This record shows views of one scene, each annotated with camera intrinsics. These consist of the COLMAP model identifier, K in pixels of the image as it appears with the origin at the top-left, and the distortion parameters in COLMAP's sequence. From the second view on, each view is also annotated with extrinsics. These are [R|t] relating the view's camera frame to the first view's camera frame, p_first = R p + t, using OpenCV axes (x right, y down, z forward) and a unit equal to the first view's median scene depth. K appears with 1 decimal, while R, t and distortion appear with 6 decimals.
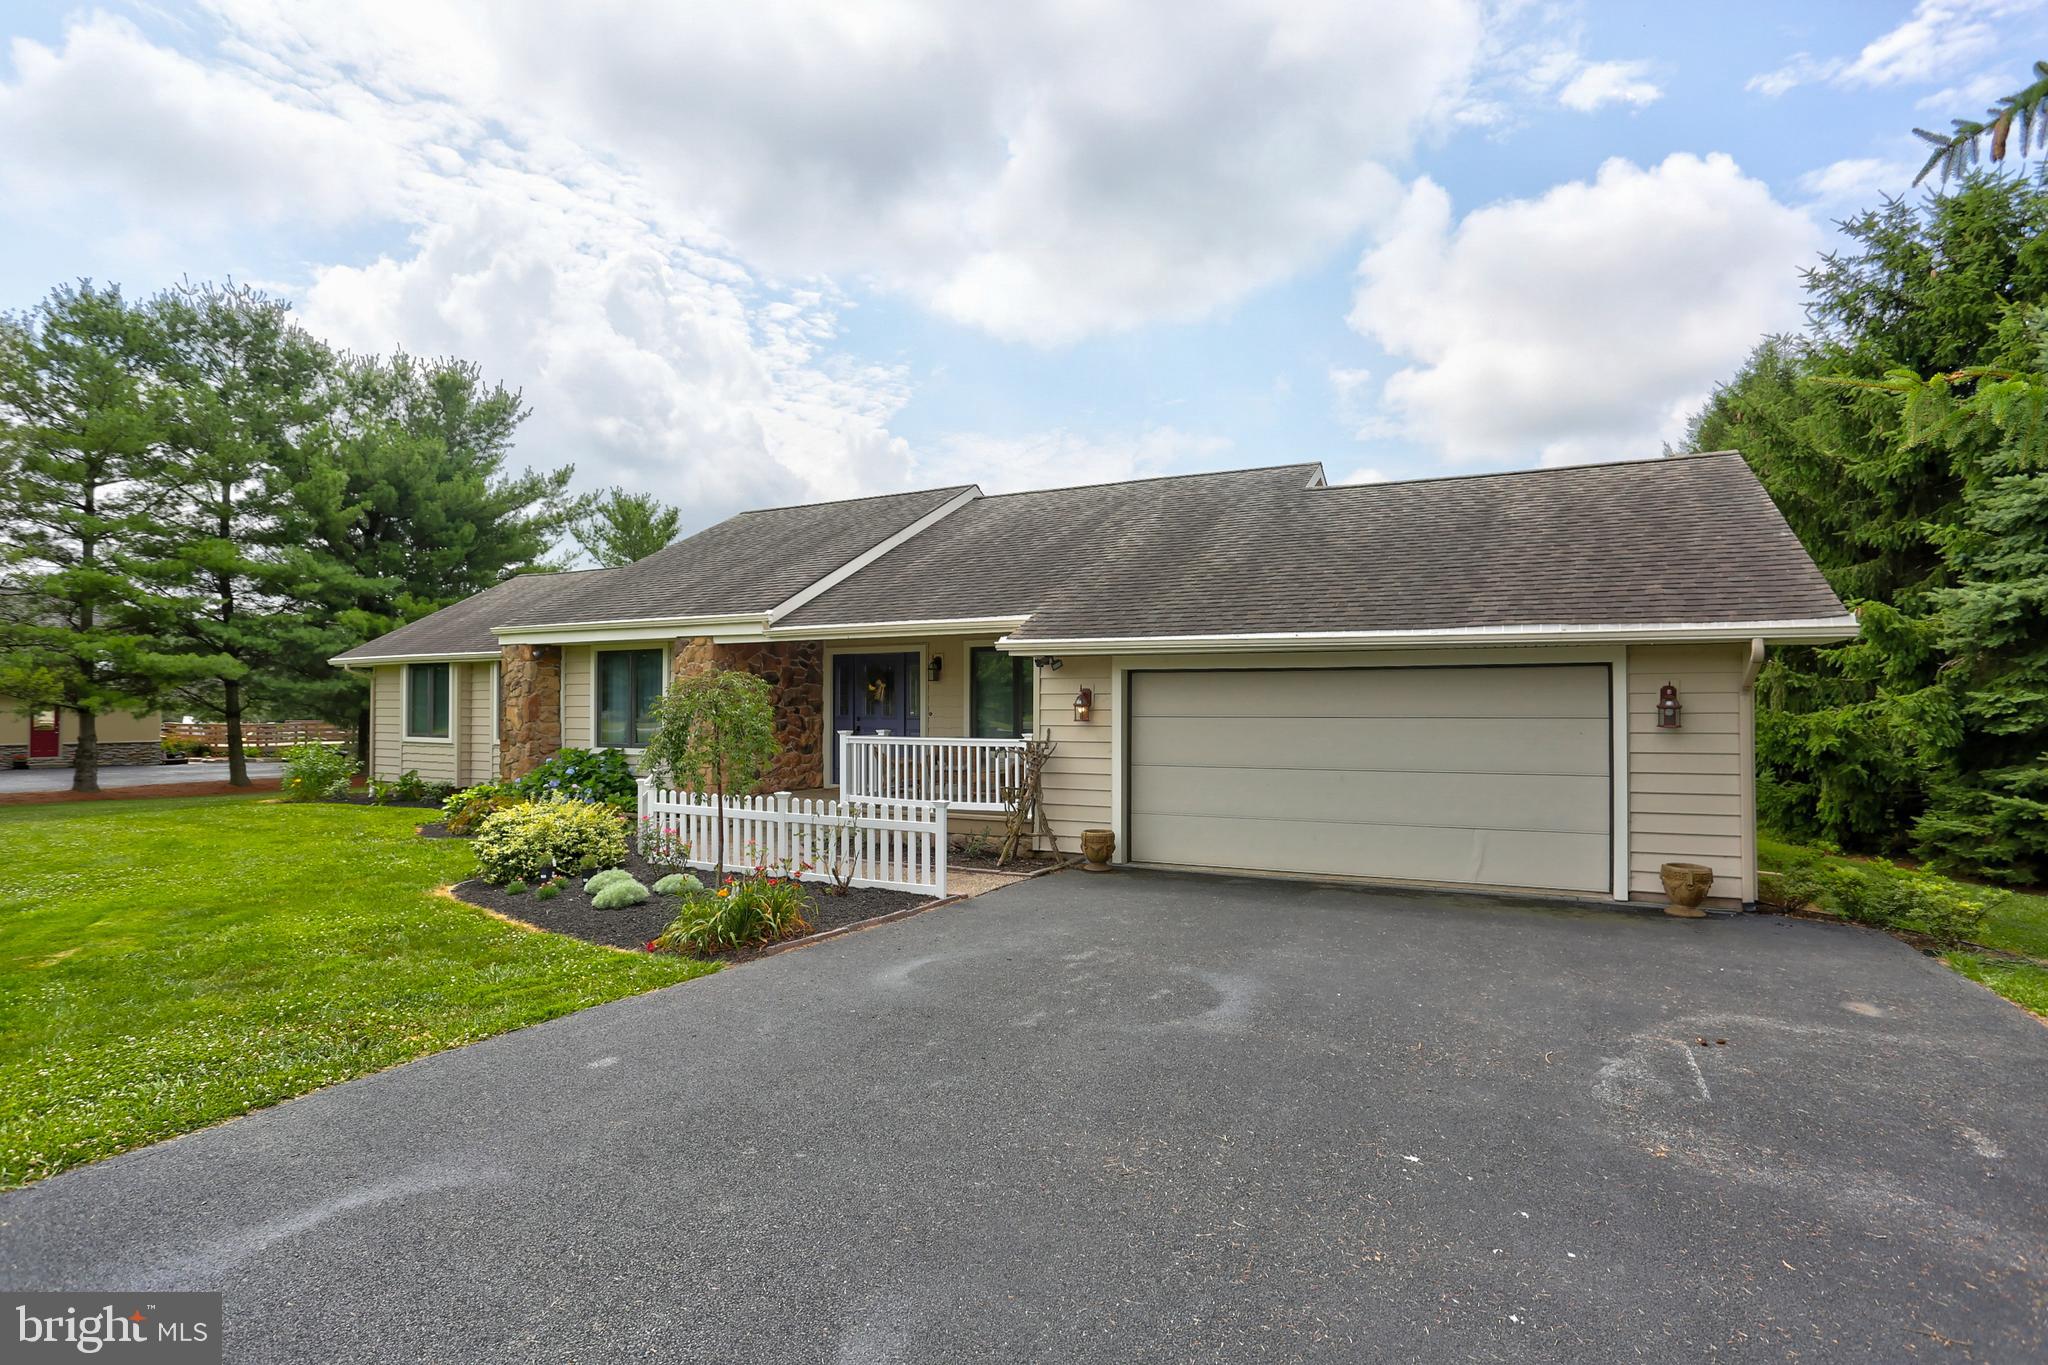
lens RADIAL K [[996.9, 0, 1026.2], [0, 996.9, 707.2], [0, 0, 1]] dist [-0.055446, 0.020603]
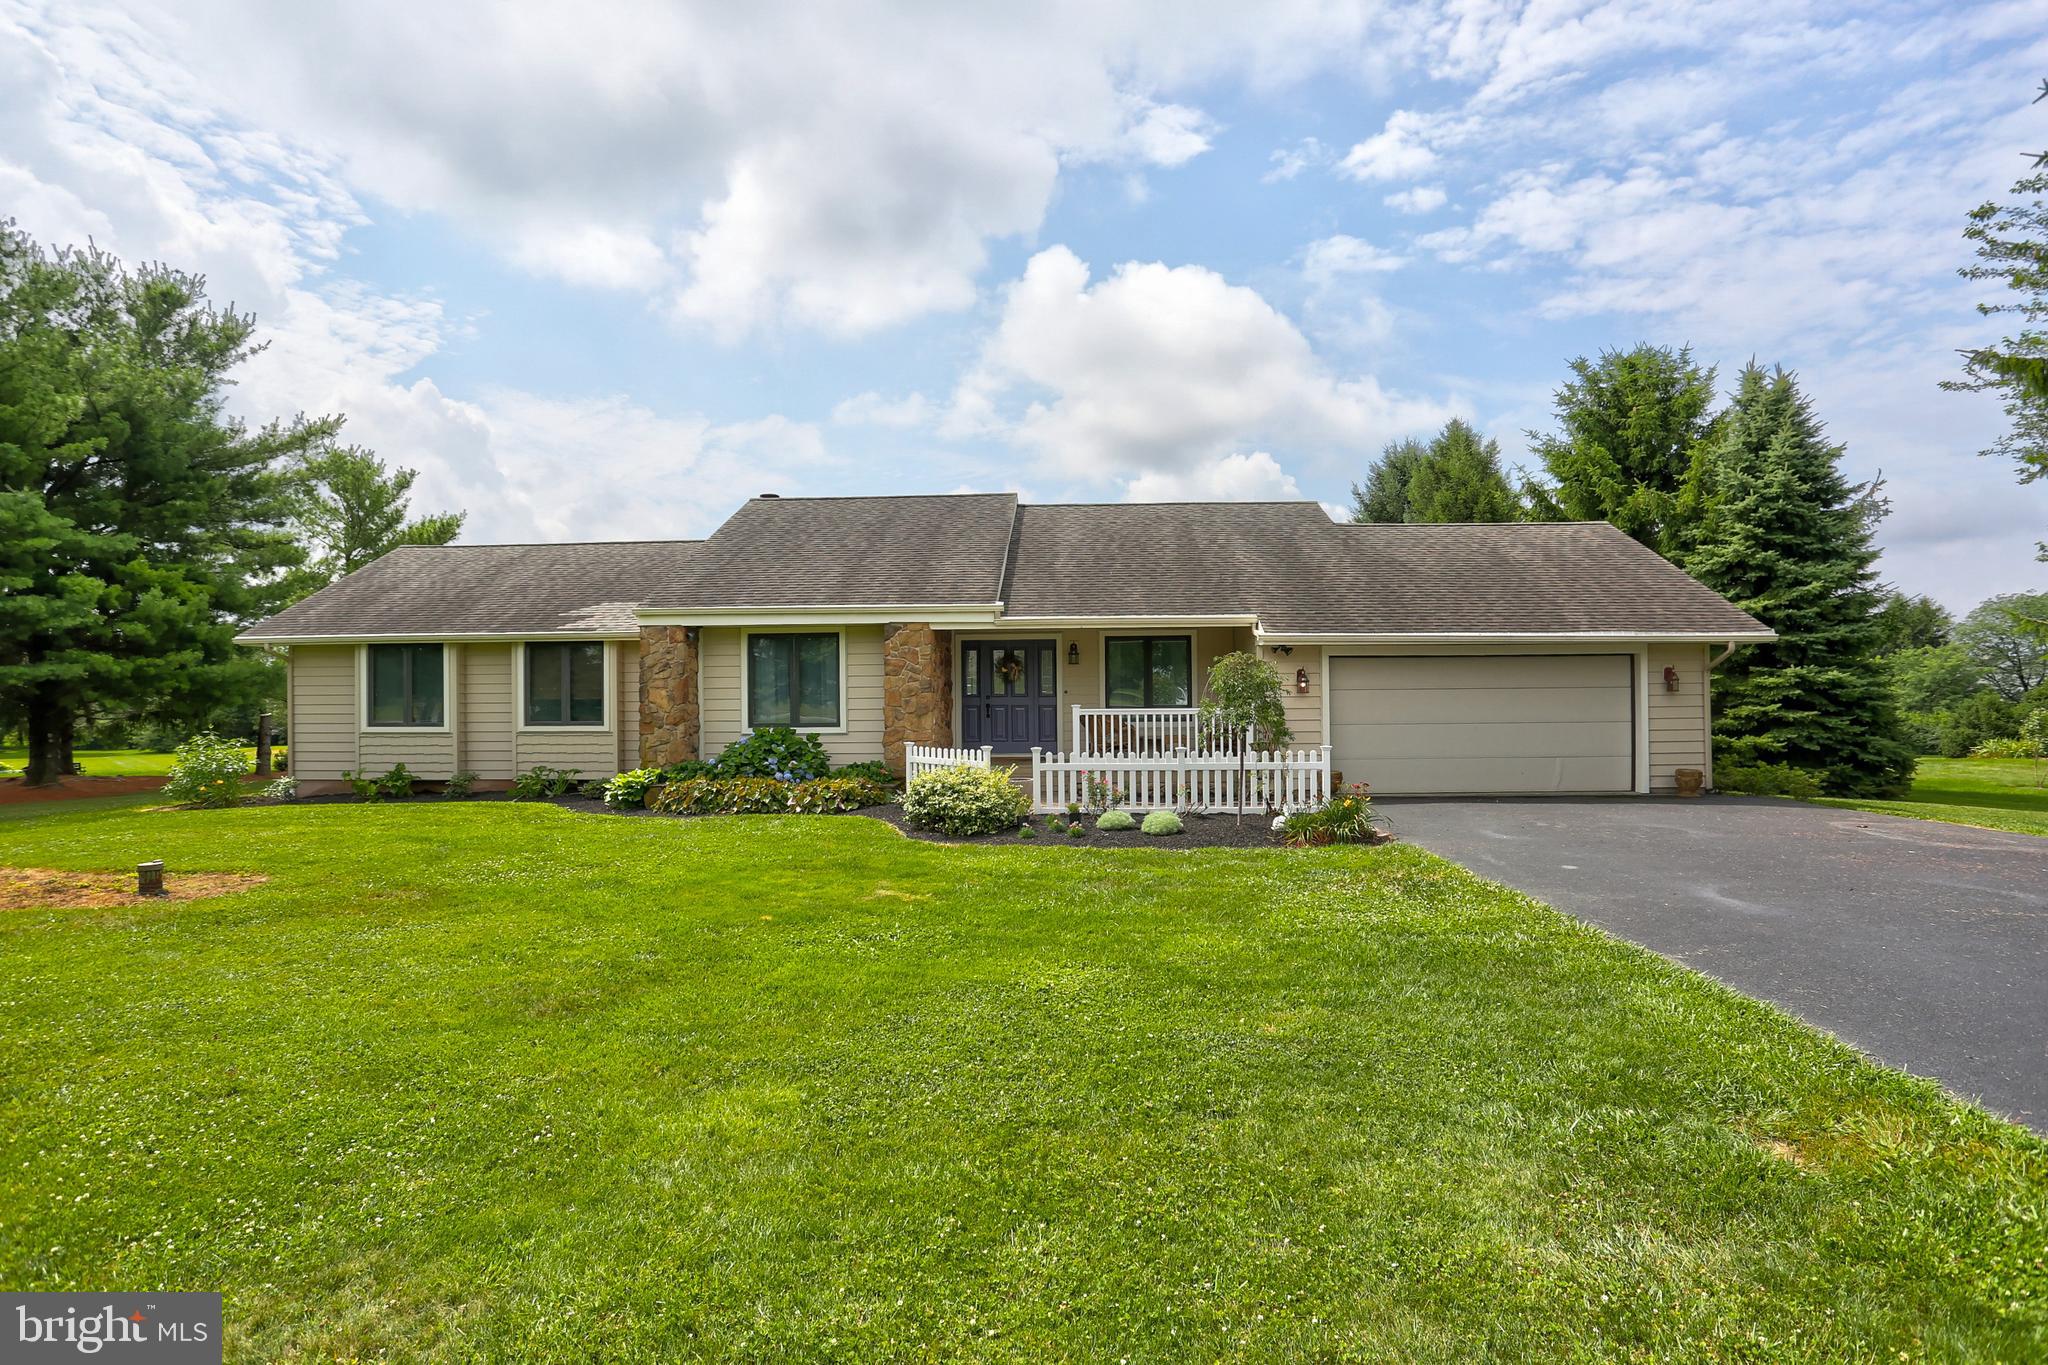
lens RADIAL K [[1013.9, 0, 1034.3], [0, 1013.9, 705.0], [0, 0, 1]] dist [-0.054979, 0.022807]
pose [[0.911438, -0.011689, 0.411272, -0.669577], [0.008982, 0.999923, 0.008513, 0.011926], [-0.411340, -0.004065, 0.911473, -0.087063]]
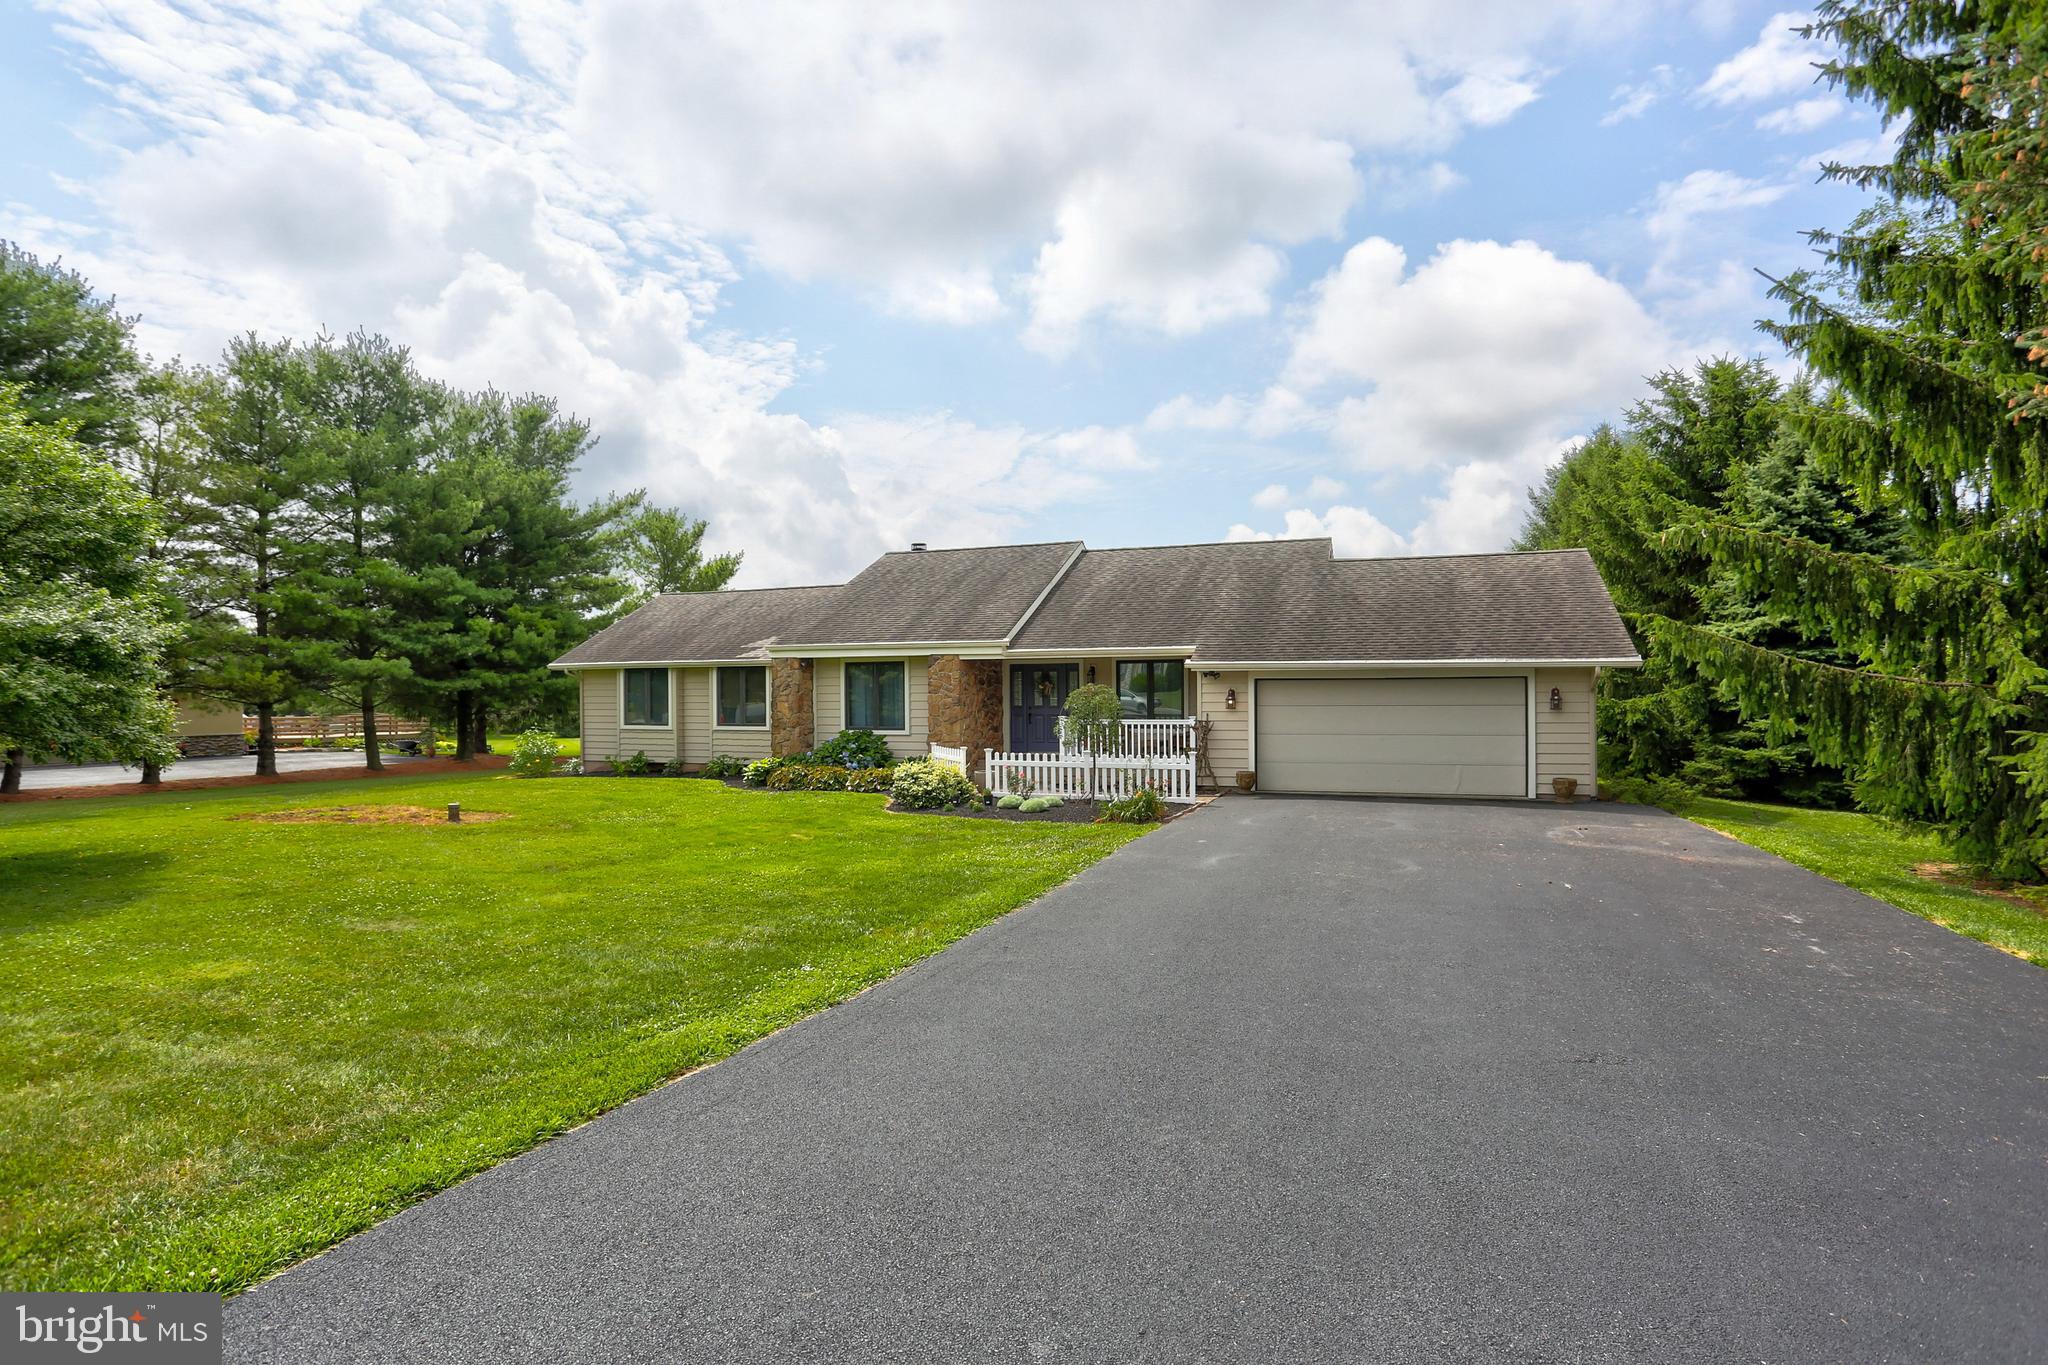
lens RADIAL K [[996.9, 0, 1026.2], [0, 996.9, 707.2], [0, 0, 1]] dist [-0.055446, 0.020603]
pose [[0.992807, -0.008973, 0.119388, -0.390280], [0.007288, 0.999868, 0.014536, -0.012757], [-0.119502, -0.013562, 0.992741, -0.512975]]
